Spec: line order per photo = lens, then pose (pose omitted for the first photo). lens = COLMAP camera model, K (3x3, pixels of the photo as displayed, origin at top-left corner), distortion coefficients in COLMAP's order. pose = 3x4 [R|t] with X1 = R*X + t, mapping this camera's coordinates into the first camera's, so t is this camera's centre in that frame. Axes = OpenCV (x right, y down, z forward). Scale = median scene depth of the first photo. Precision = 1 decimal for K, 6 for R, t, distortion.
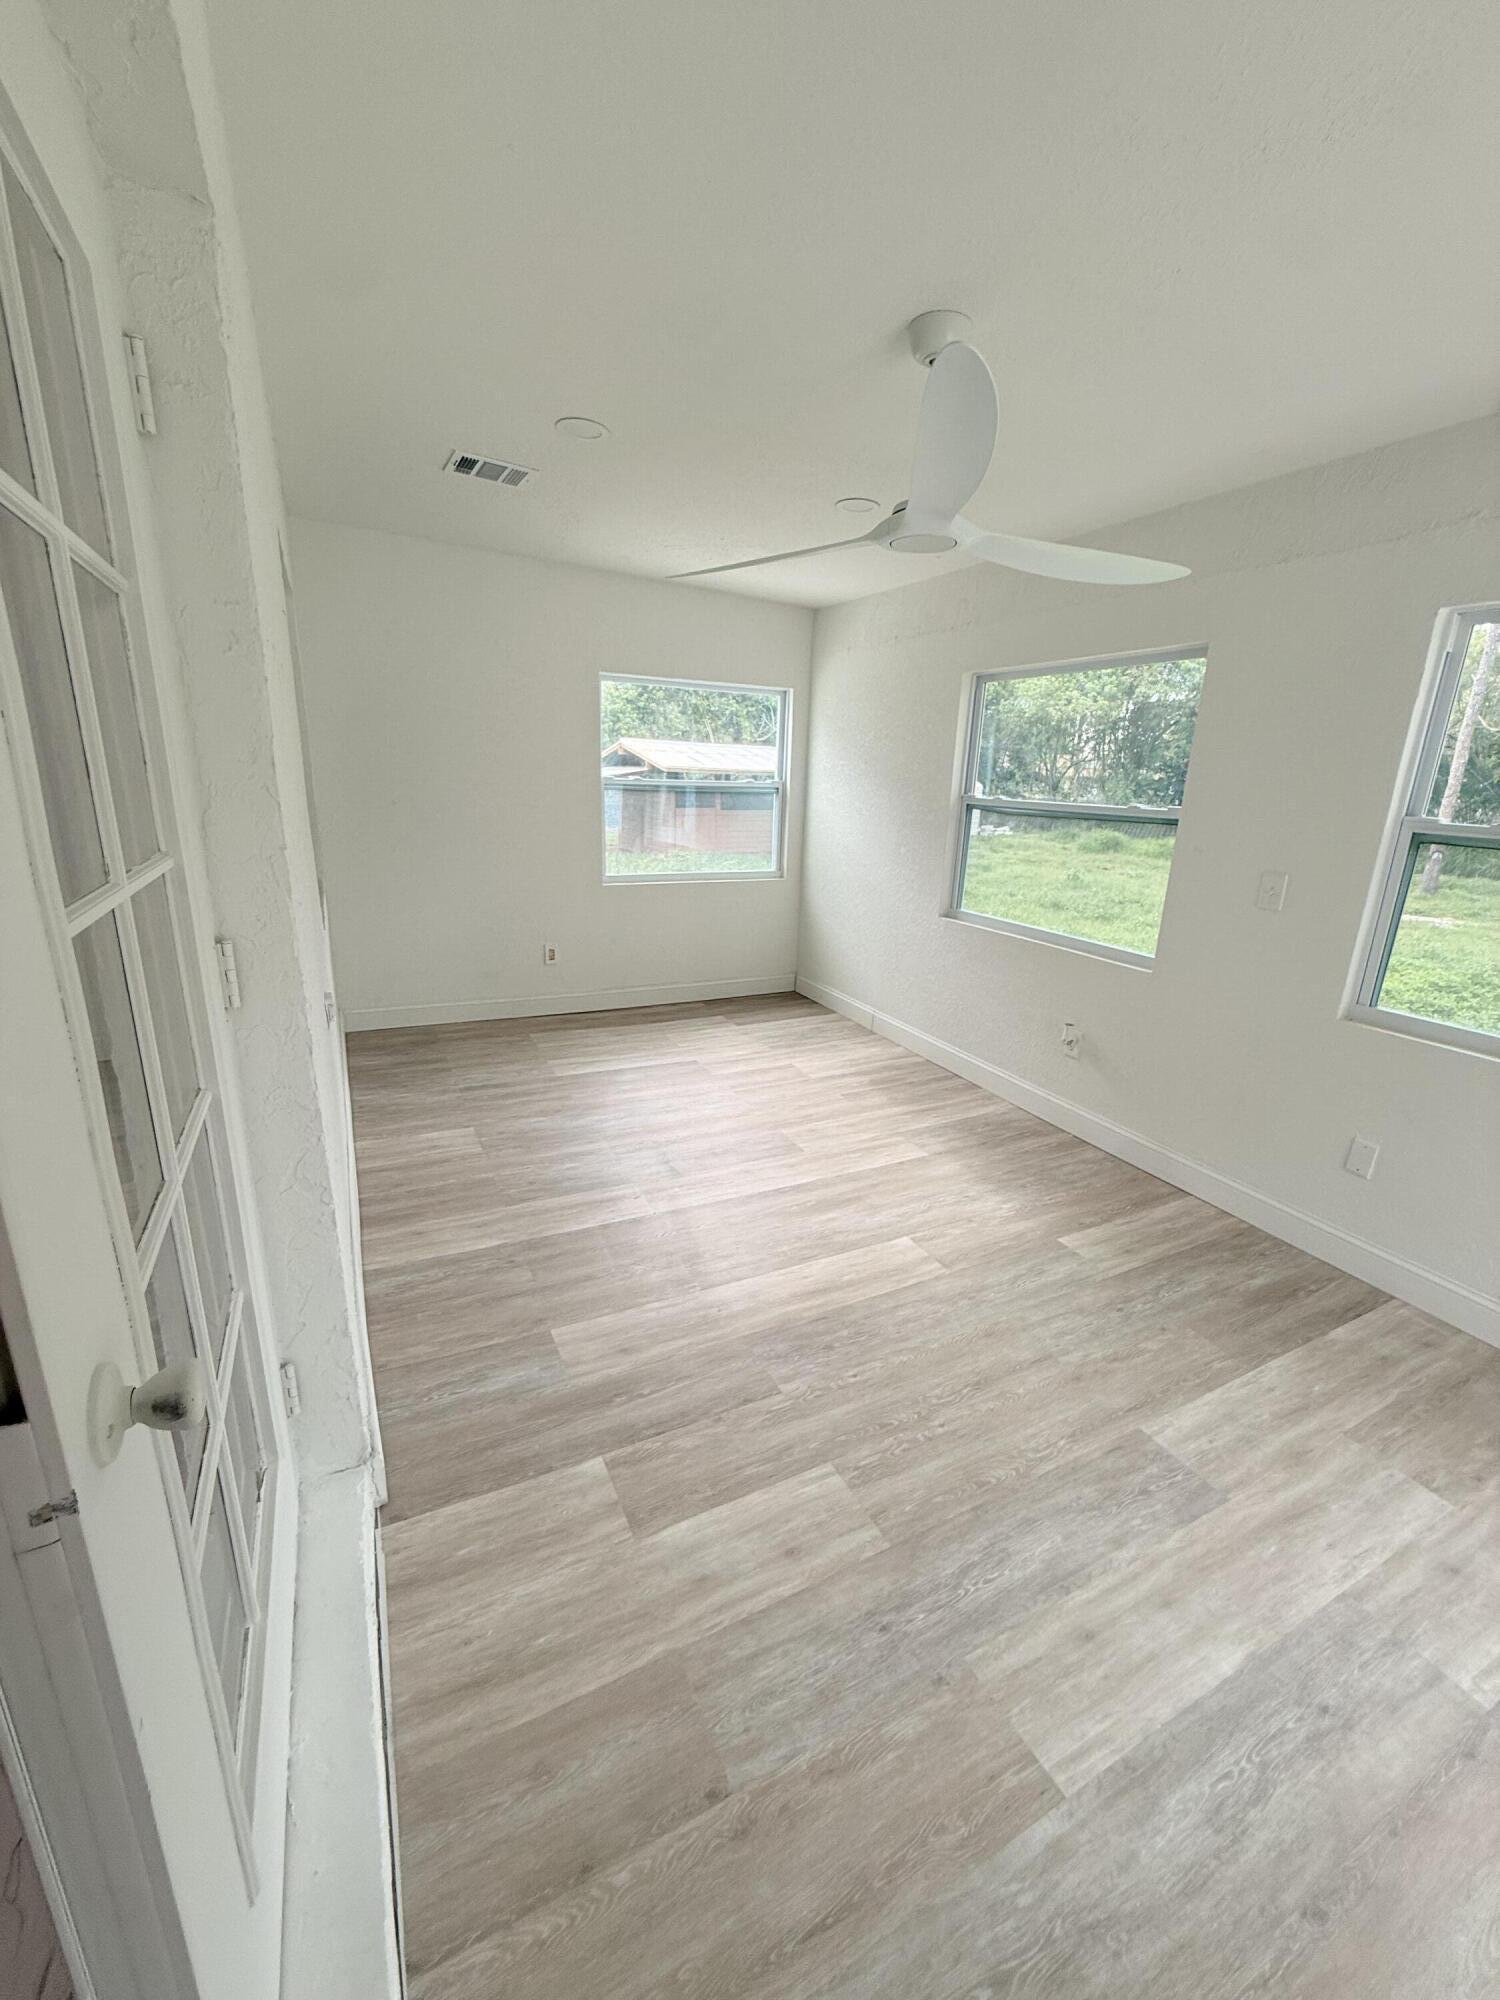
lens RADIAL K [[808.0, 0, 725.5], [0, 808.0, 1004.2], [0, 0, 1]] dist [-0.015895, 0.000433]
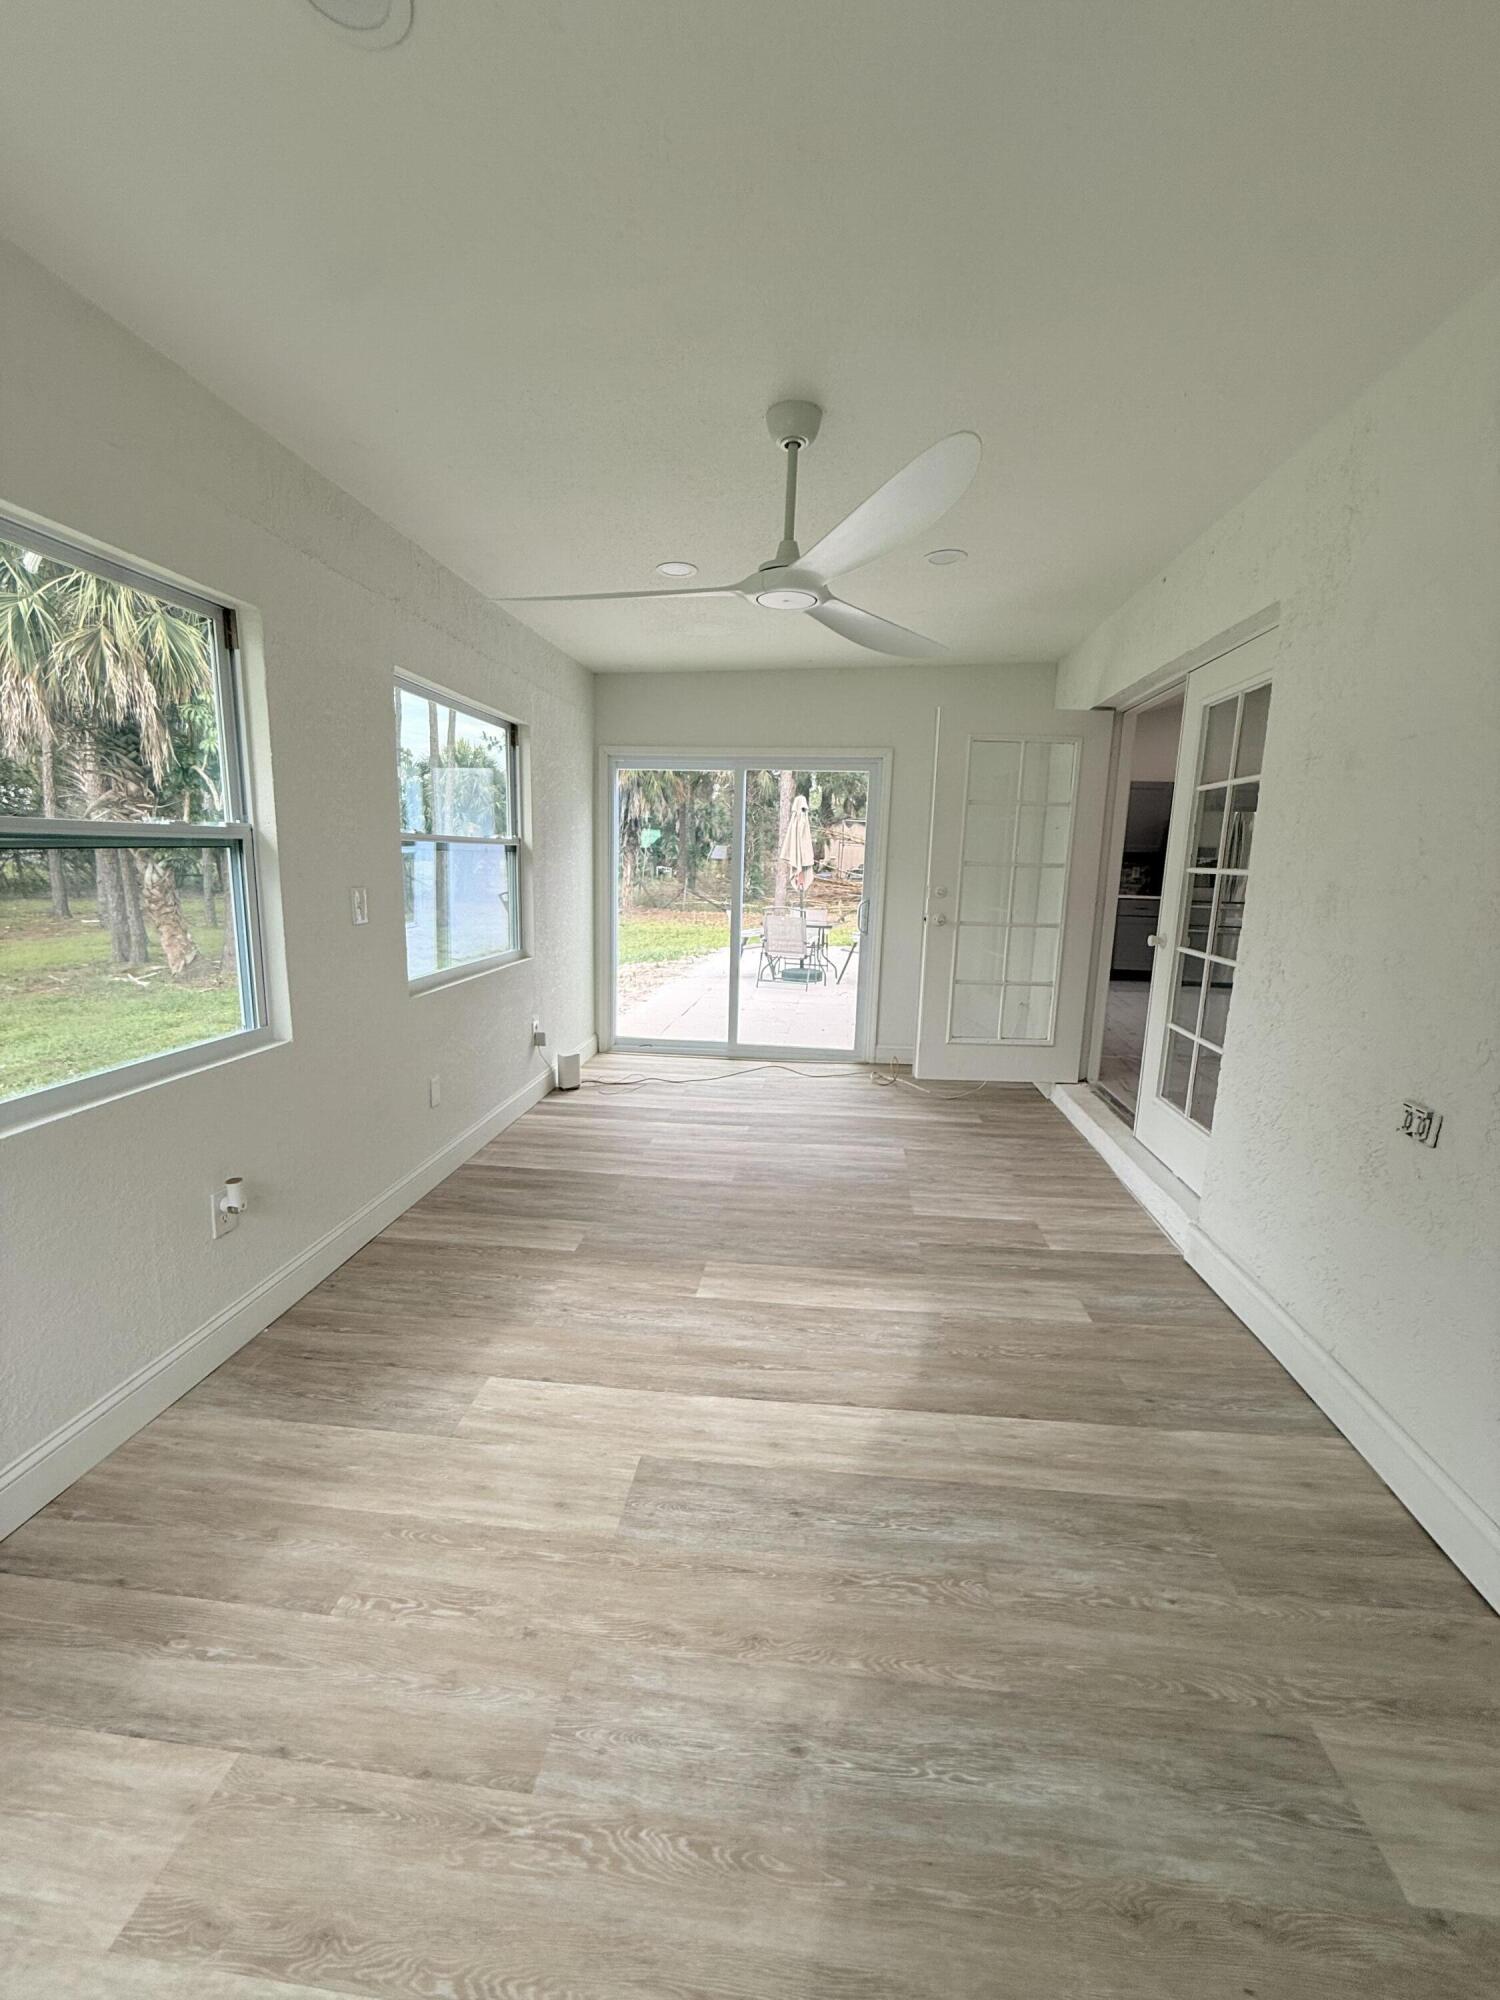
lens RADIAL K [[808.0, 0, 725.5], [0, 808.0, 1004.2], [0, 0, 1]] dist [-0.015895, 0.000433]
pose [[-0.843255, -0.149924, 0.516182, -0.293102], [0.097282, 0.901887, 0.420876, -0.504073], [-0.528637, 0.405121, -0.745935, 1.889611]]
